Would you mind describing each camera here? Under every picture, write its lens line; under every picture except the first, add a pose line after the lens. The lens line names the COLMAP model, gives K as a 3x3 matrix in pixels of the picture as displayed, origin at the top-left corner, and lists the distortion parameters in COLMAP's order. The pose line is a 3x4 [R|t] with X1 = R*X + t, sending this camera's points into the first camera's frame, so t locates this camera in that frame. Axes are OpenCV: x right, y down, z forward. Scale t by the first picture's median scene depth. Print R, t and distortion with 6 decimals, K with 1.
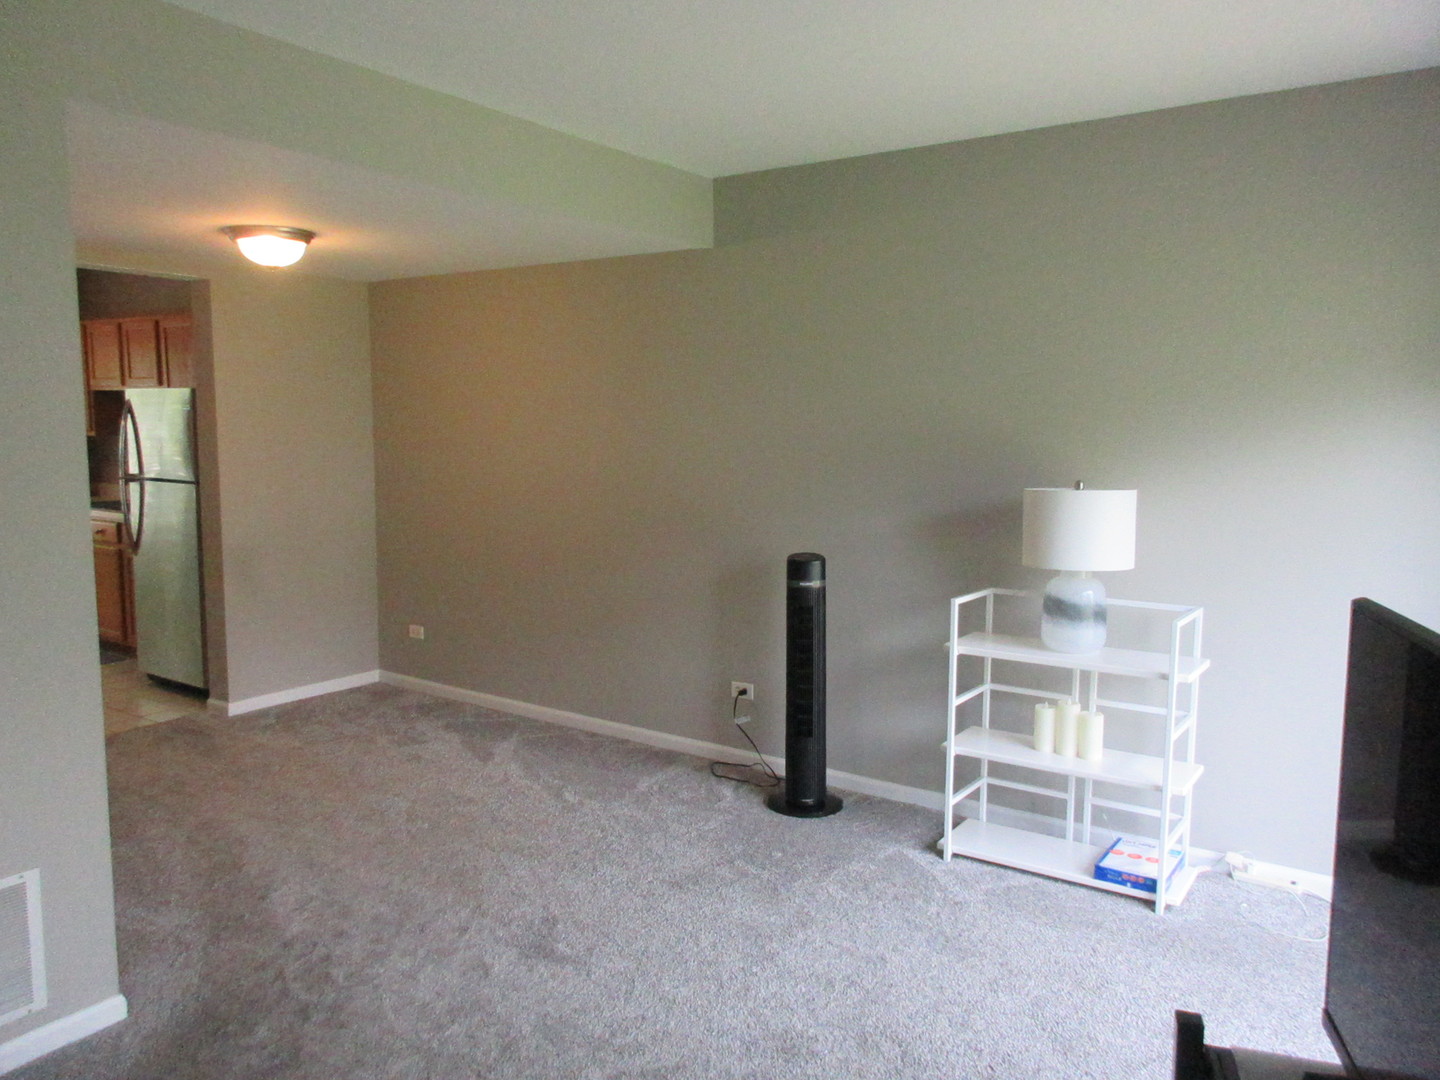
lens RADIAL K [[1079.5, 0, 720.0], [0, 1079.5, 540.0], [0, 0, 1]] dist [-0.011918, 0.032779]
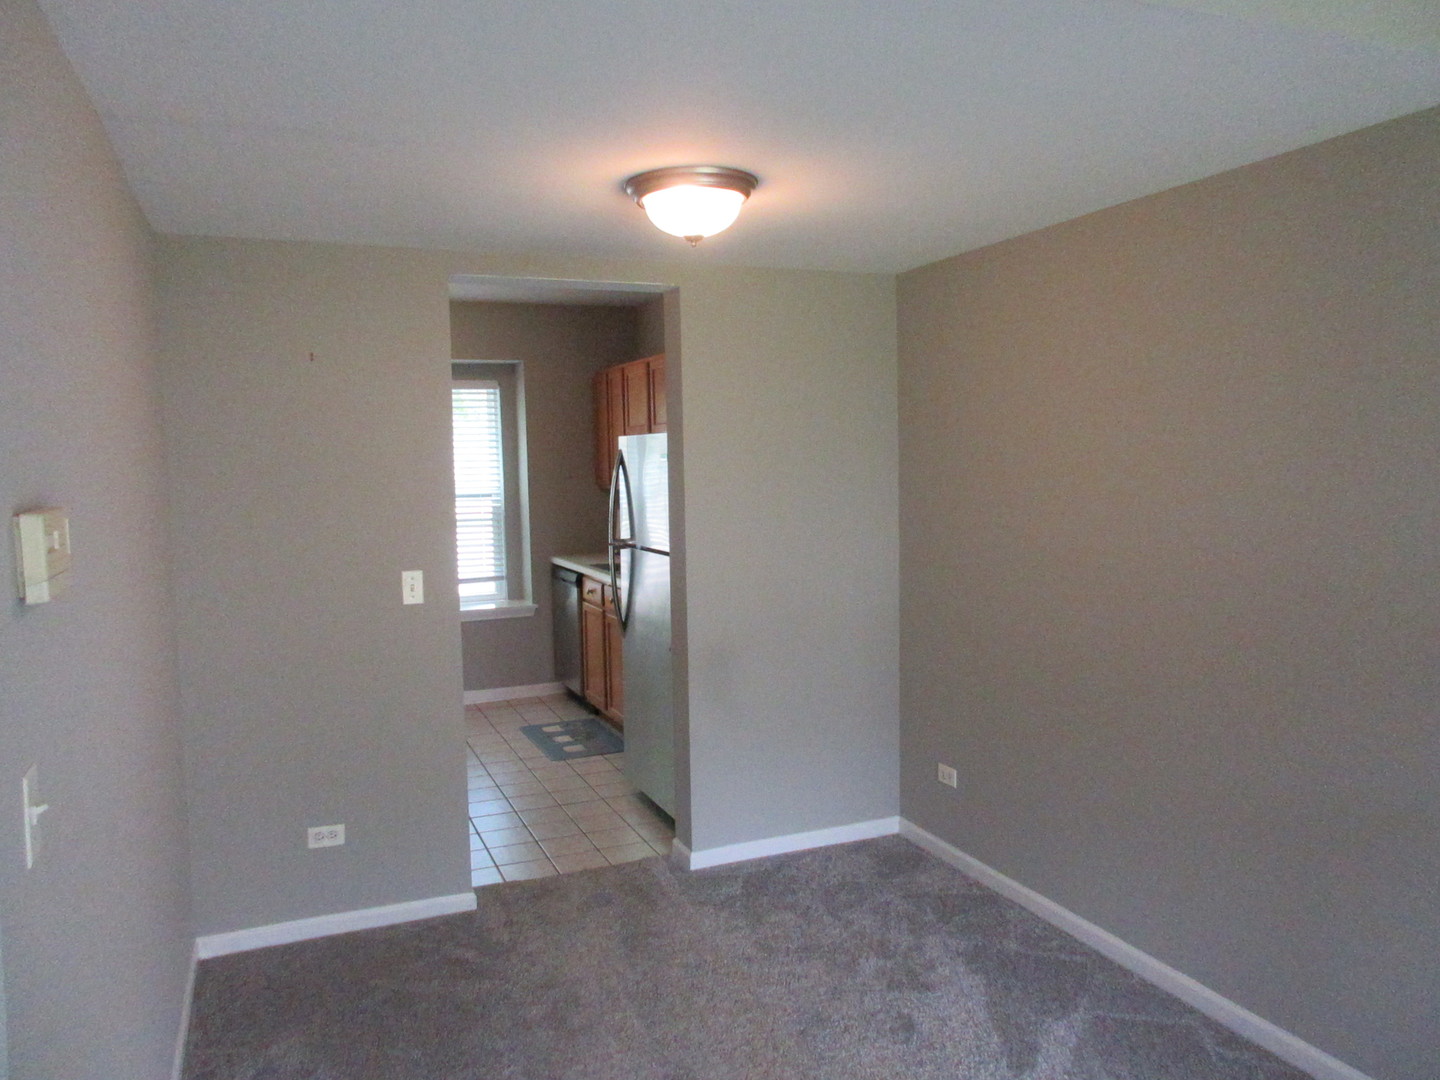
lens RADIAL K [[1064.8, 0, 716.6], [0, 1064.8, 547.9], [0, 0, 1]] dist [-0.009080, 0.025780]
pose [[0.843000, 0.018398, -0.537599, -0.053273], [-0.032816, 0.999312, -0.017259, -0.050907], [0.536912, 0.032191, 0.843024, 0.413350]]
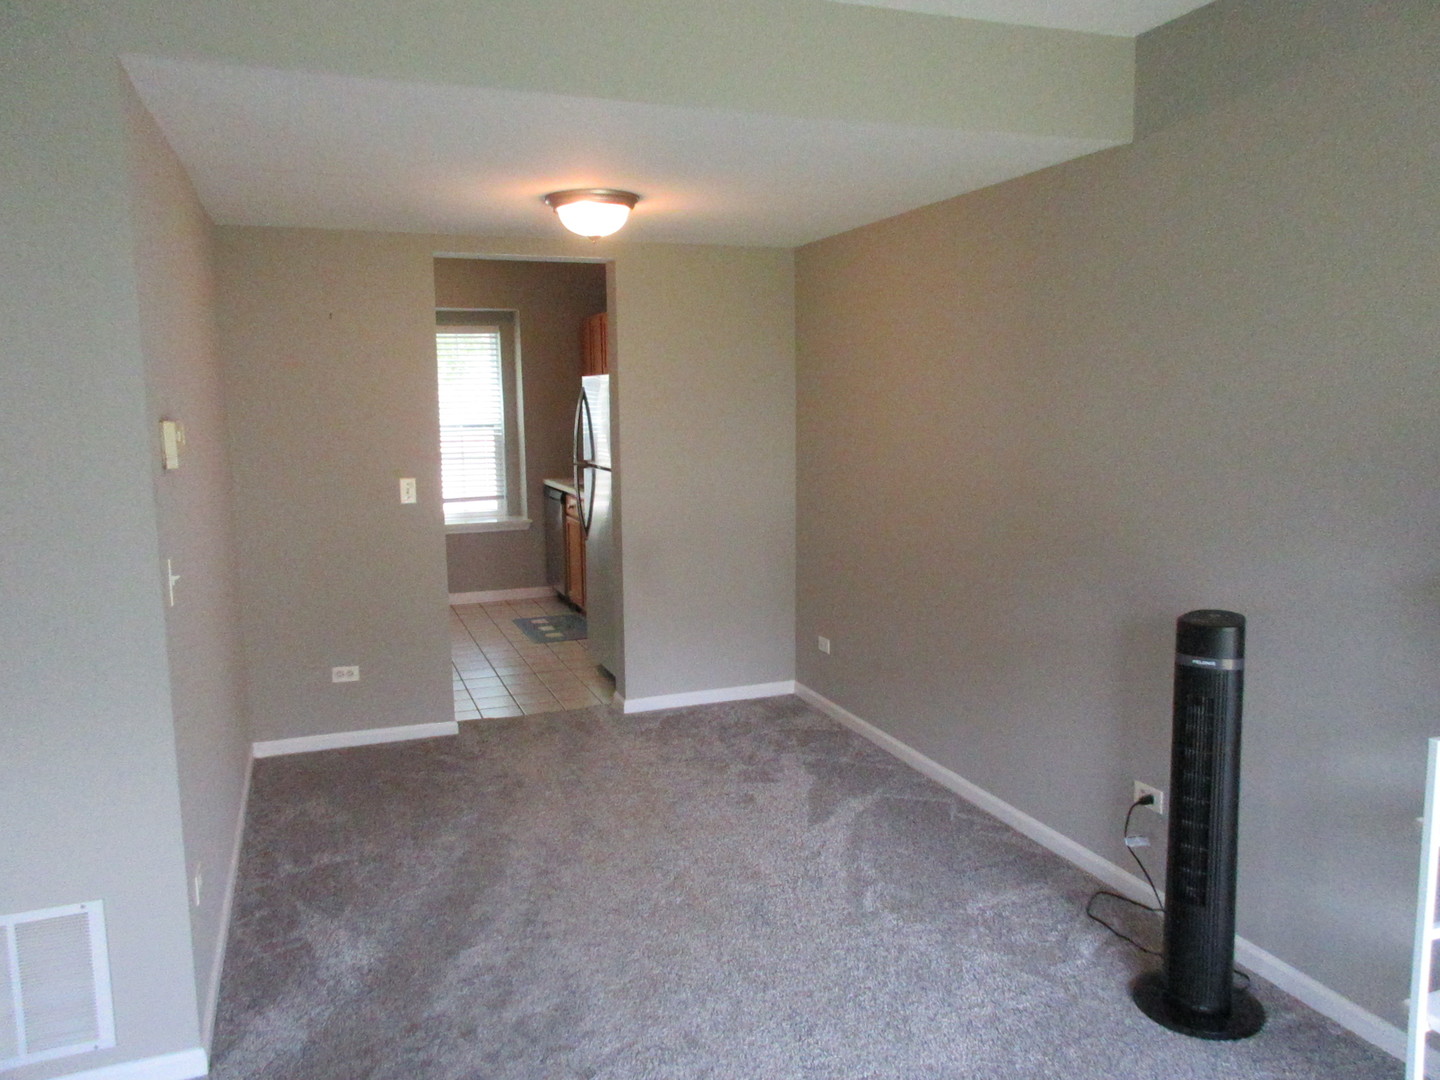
lens RADIAL K [[1064.8, 0, 716.6], [0, 1064.8, 547.9], [0, 0, 1]] dist [-0.009080, 0.025780]
pose [[0.823707, 0.061003, -0.563724, 0.155997], [-0.044924, 0.998092, 0.042366, -0.031858], [0.565233, -0.009573, 0.824876, 0.278692]]
